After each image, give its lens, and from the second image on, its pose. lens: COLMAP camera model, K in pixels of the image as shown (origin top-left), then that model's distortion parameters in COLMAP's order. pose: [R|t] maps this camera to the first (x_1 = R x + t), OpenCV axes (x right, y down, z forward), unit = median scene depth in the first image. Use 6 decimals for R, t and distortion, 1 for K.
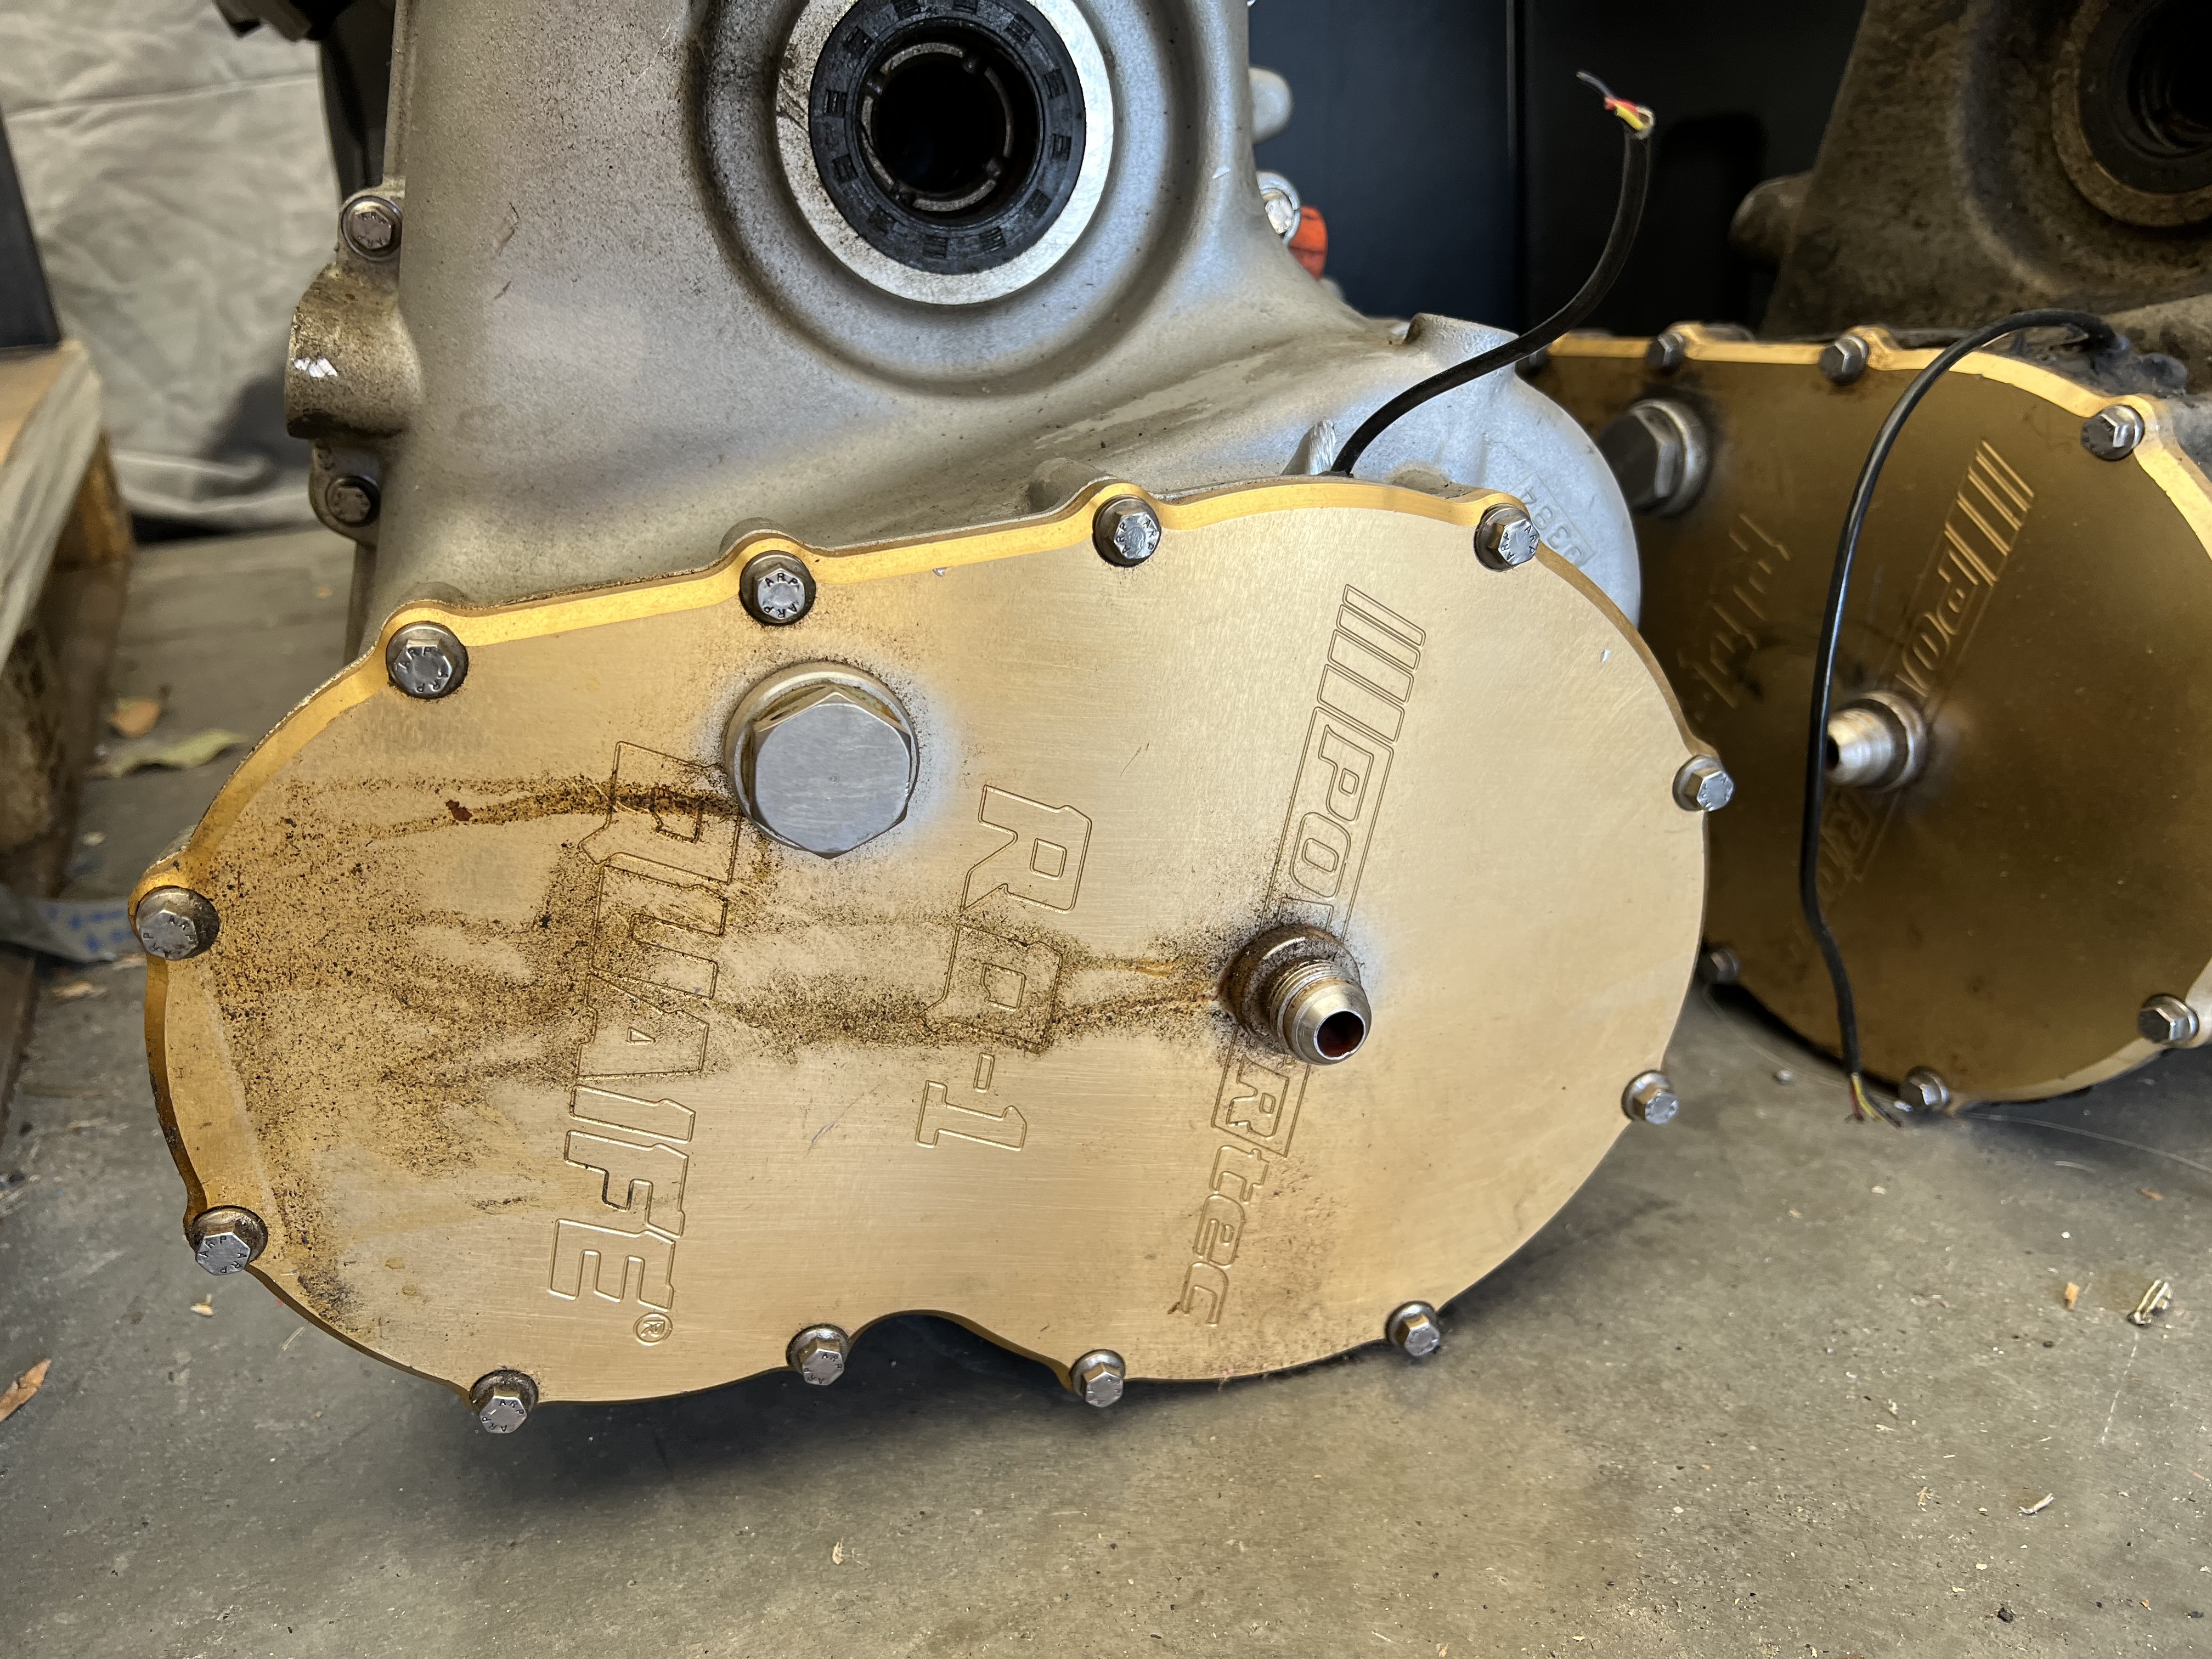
lens RADIAL K [[1709.3, 0, 1079.2], [0, 1709.3, 843.2], [0, 0, 1]] dist [0.034210, -0.045656]
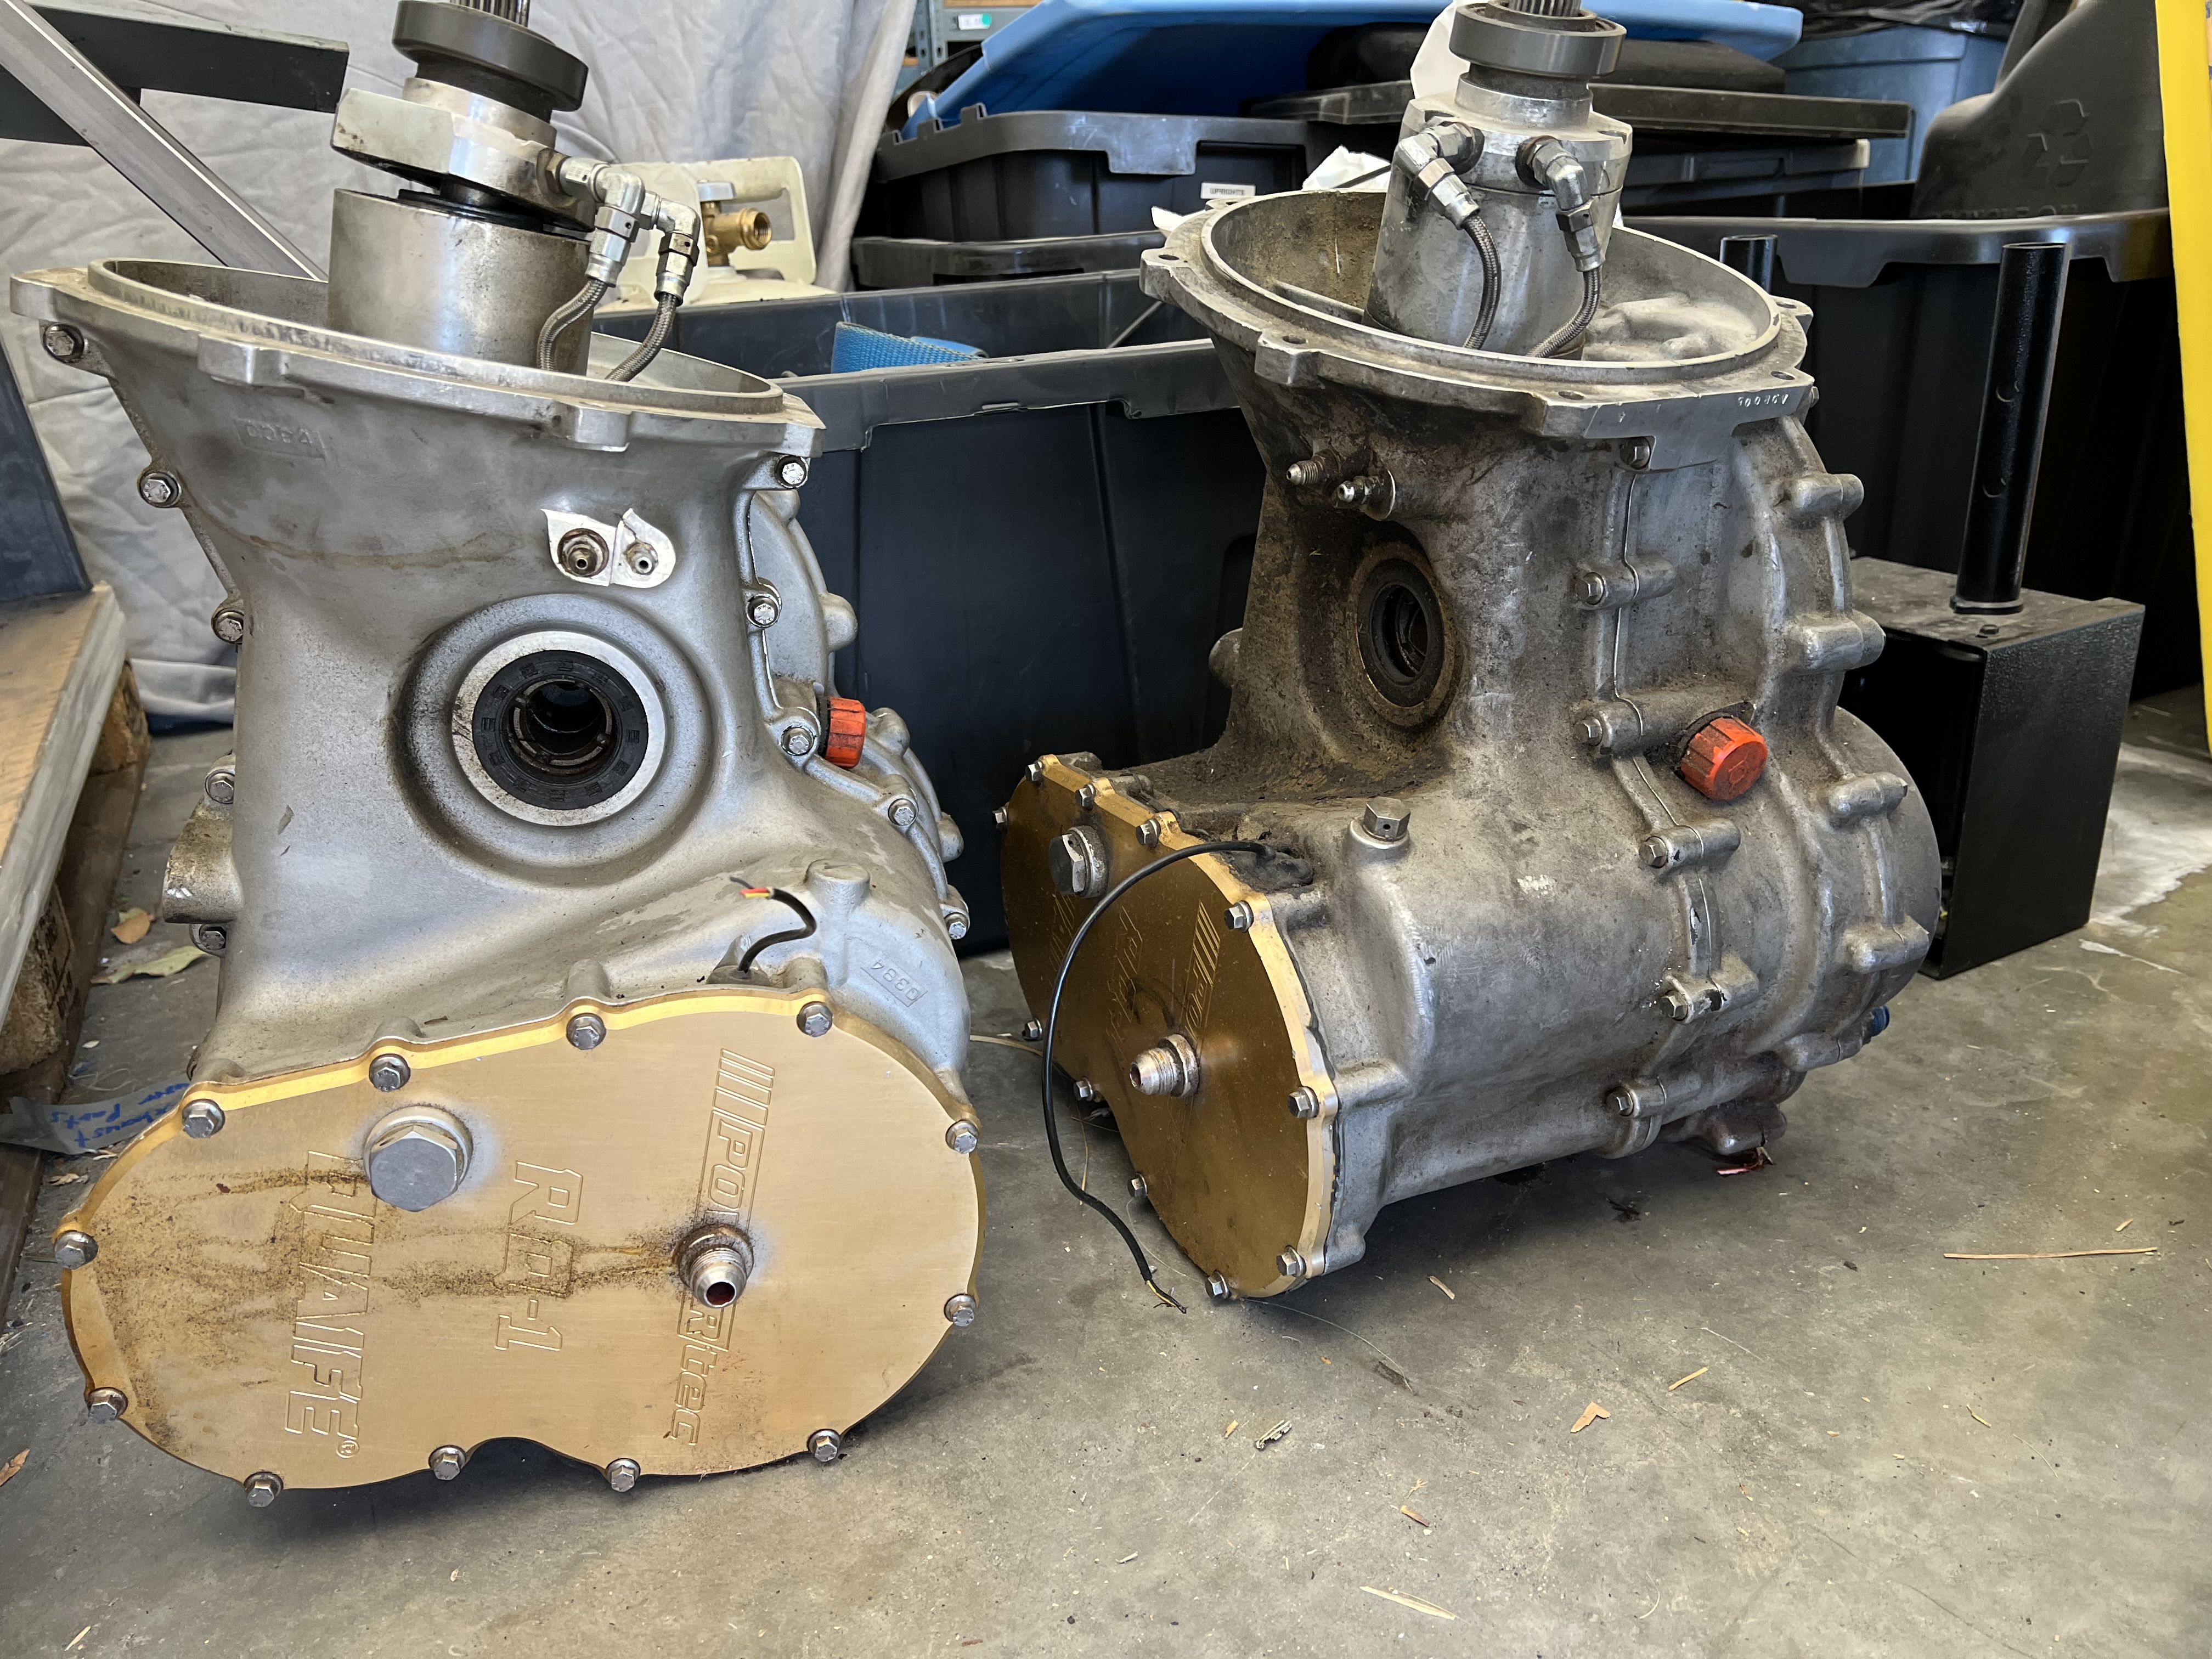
lens RADIAL K [[1709.3, 0, 1106.4], [0, 1709.3, 833.3], [0, 0, 1]] dist [0.034210, -0.045656]
pose [[0.999808, 0.007569, -0.018065, 0.537573], [-0.007761, 0.999914, -0.010591, -0.327501], [0.017983, 0.010729, 0.999781, -0.745921]]
